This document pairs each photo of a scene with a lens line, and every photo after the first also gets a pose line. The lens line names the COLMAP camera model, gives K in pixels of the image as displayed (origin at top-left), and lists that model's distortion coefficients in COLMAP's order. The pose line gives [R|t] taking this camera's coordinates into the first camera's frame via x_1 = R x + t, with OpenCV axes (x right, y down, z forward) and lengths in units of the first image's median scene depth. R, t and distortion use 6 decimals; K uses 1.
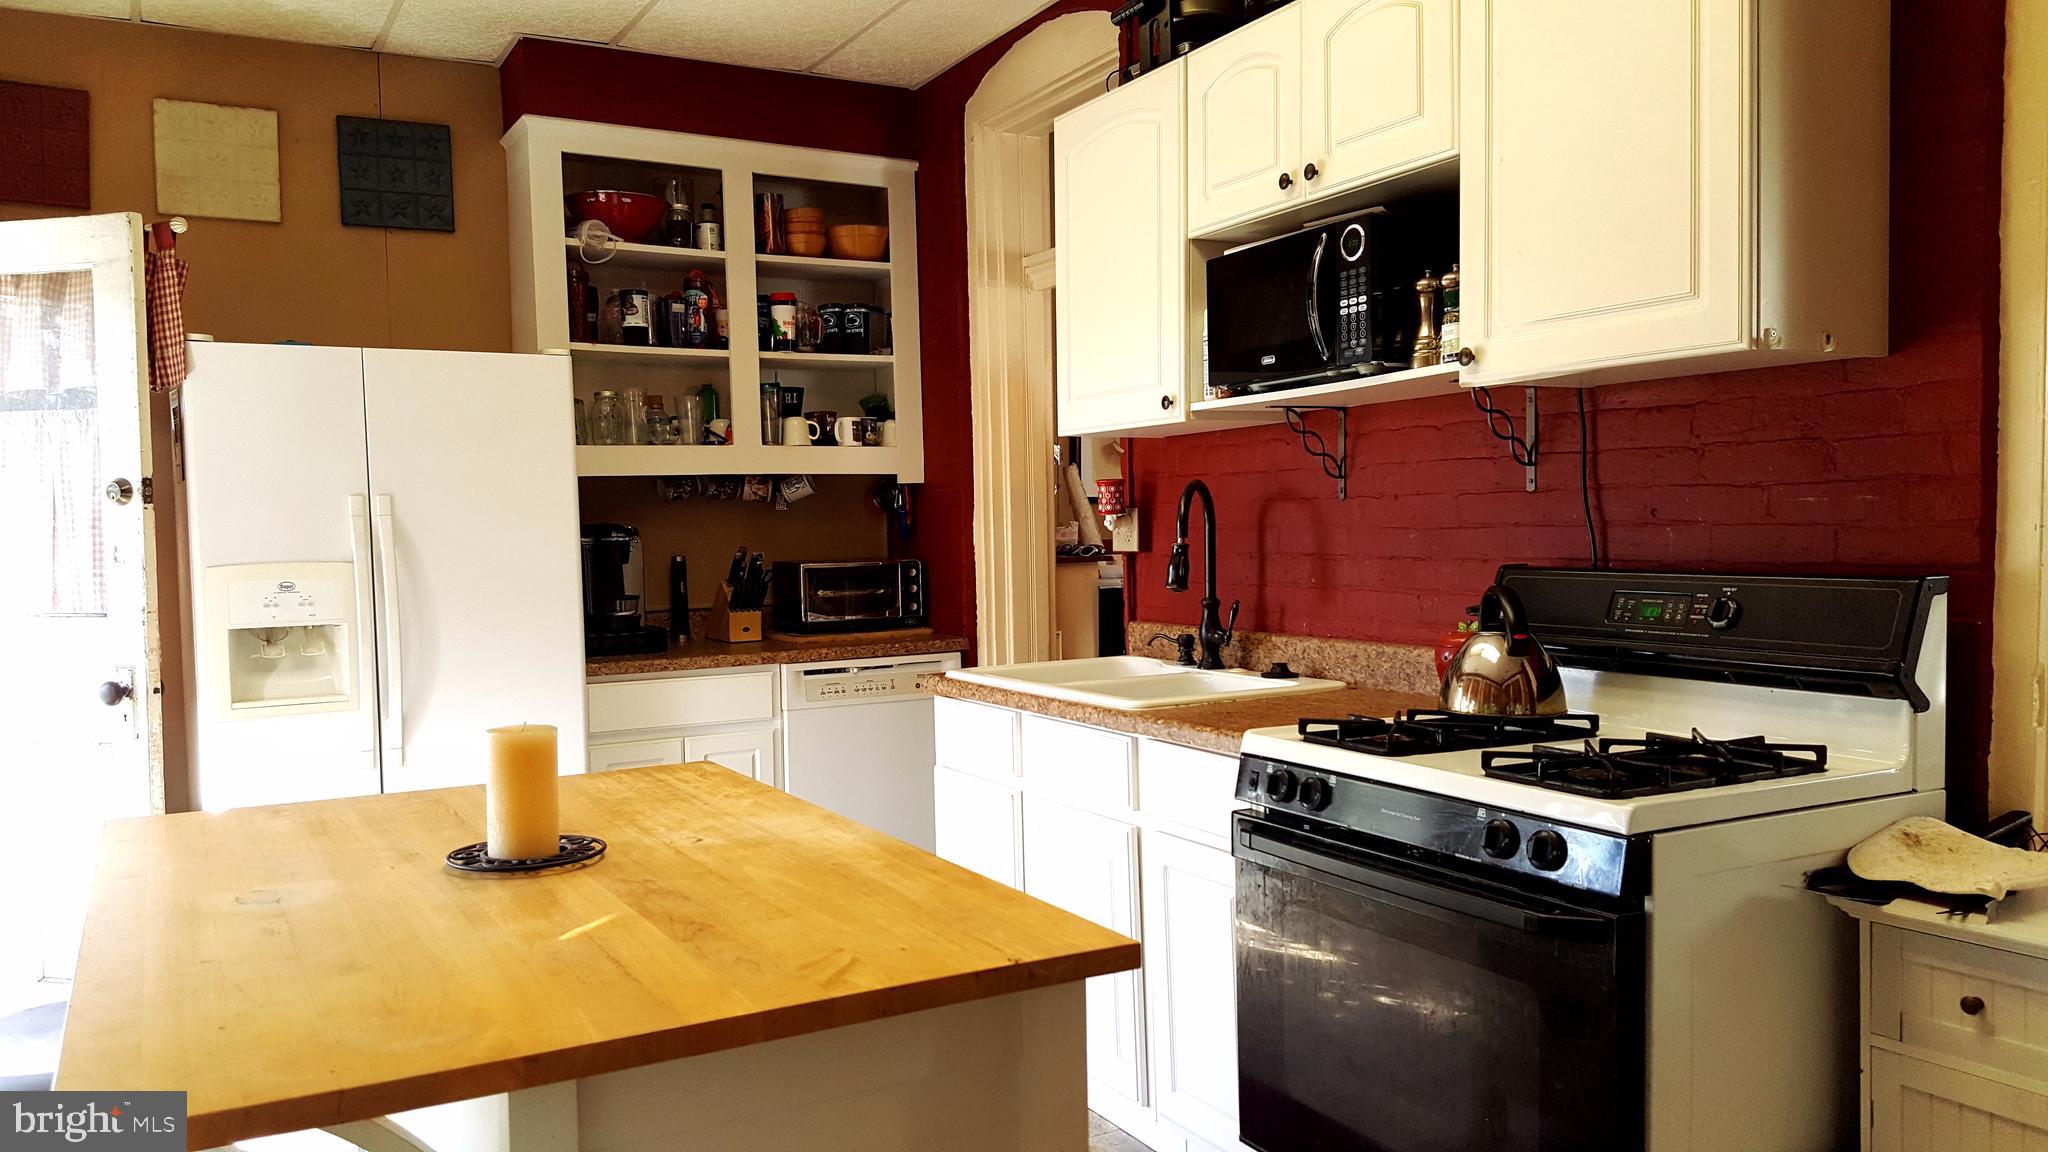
lens RADIAL K [[1604.0, 0, 1023.8], [0, 1604.0, 581.6], [0, 0, 1]] dist [0.047978, -0.043003]
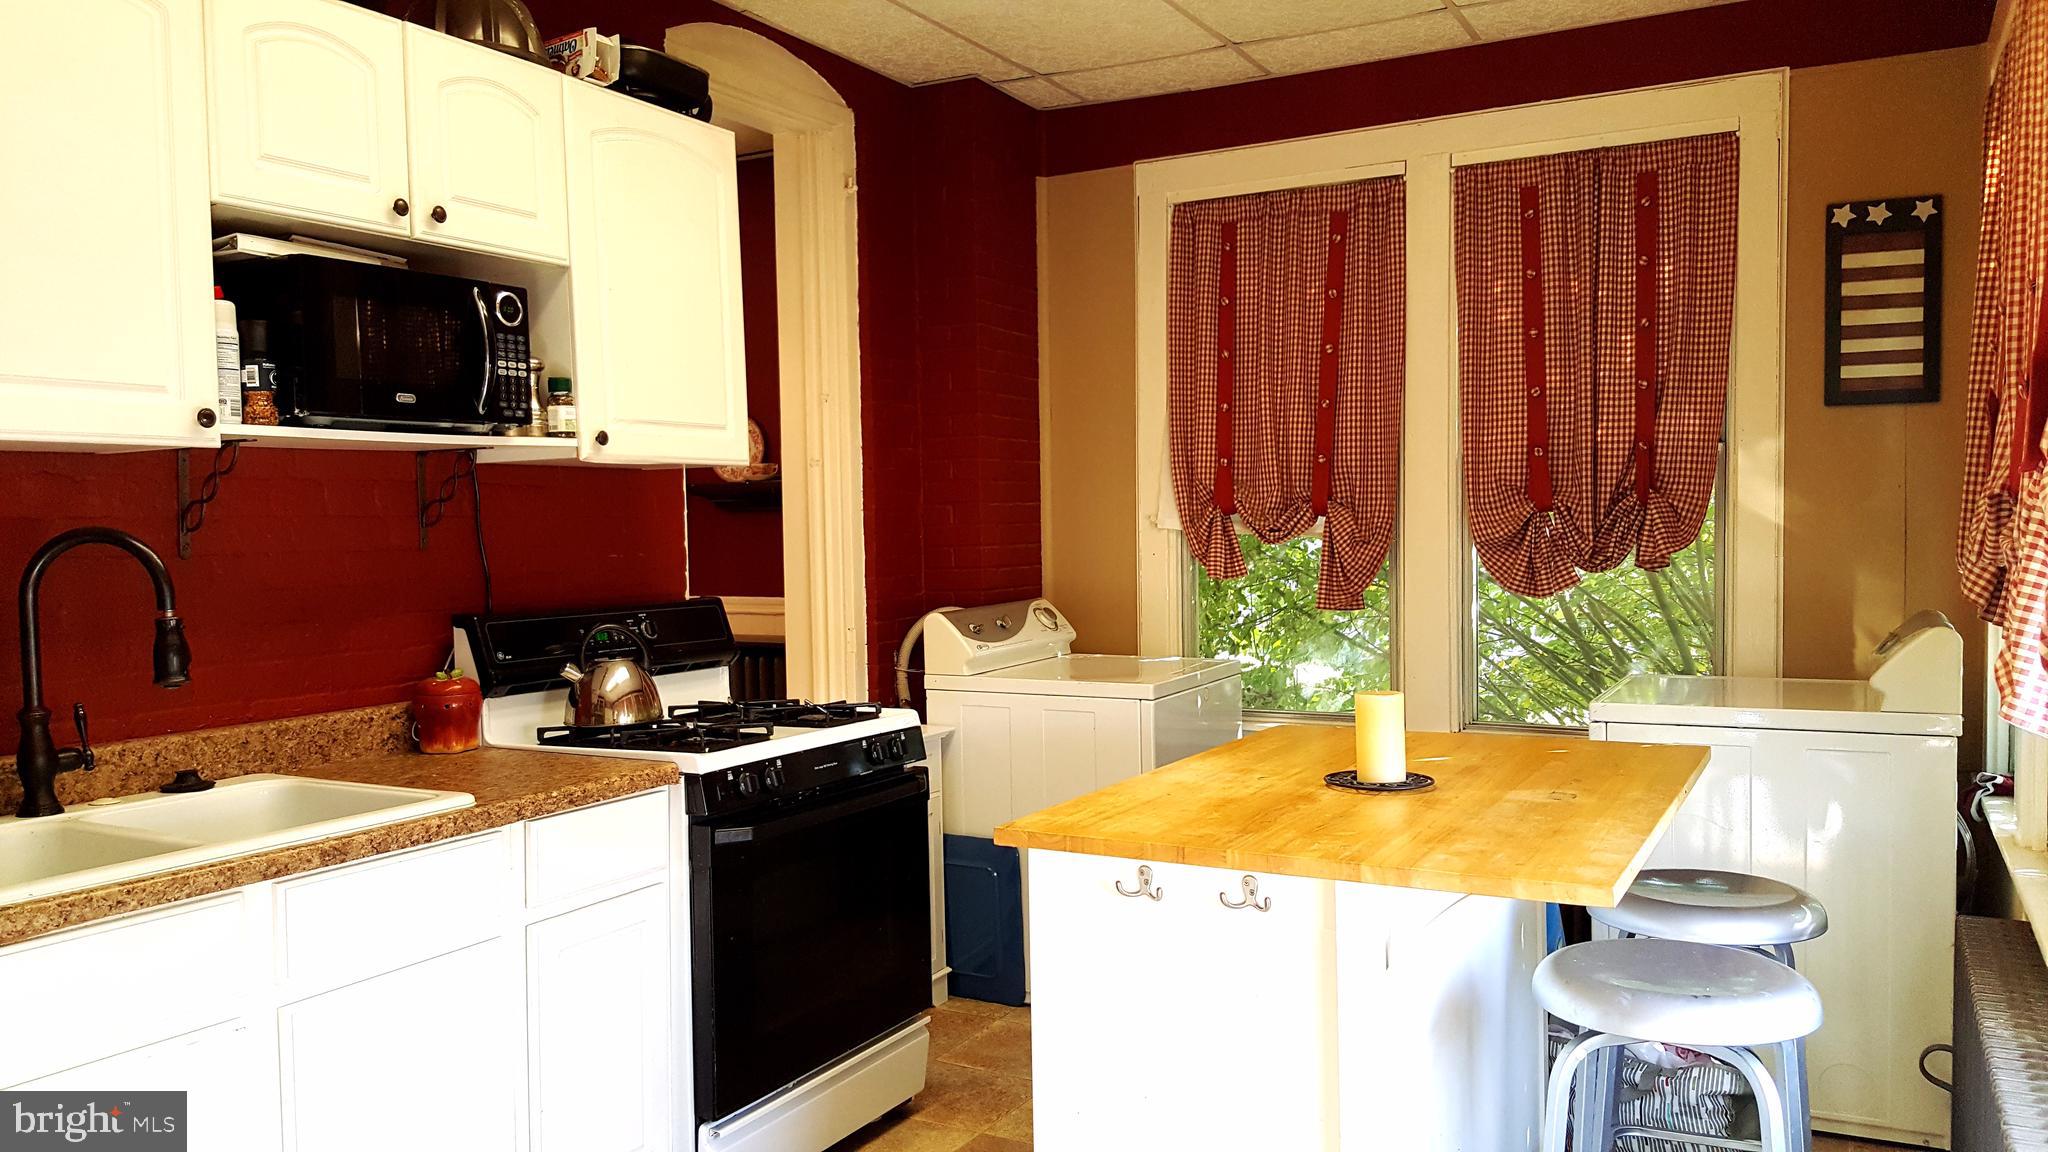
lens RADIAL K [[1604.0, 0, 1022.6], [0, 1604.0, 568.5], [0, 0, 1]] dist [0.047978, -0.043003]
pose [[-0.574375, 0.012548, 0.818496, -0.814510], [0.063953, 0.997514, 0.029587, -0.048808], [-0.816090, 0.069340, -0.573750, 1.285187]]
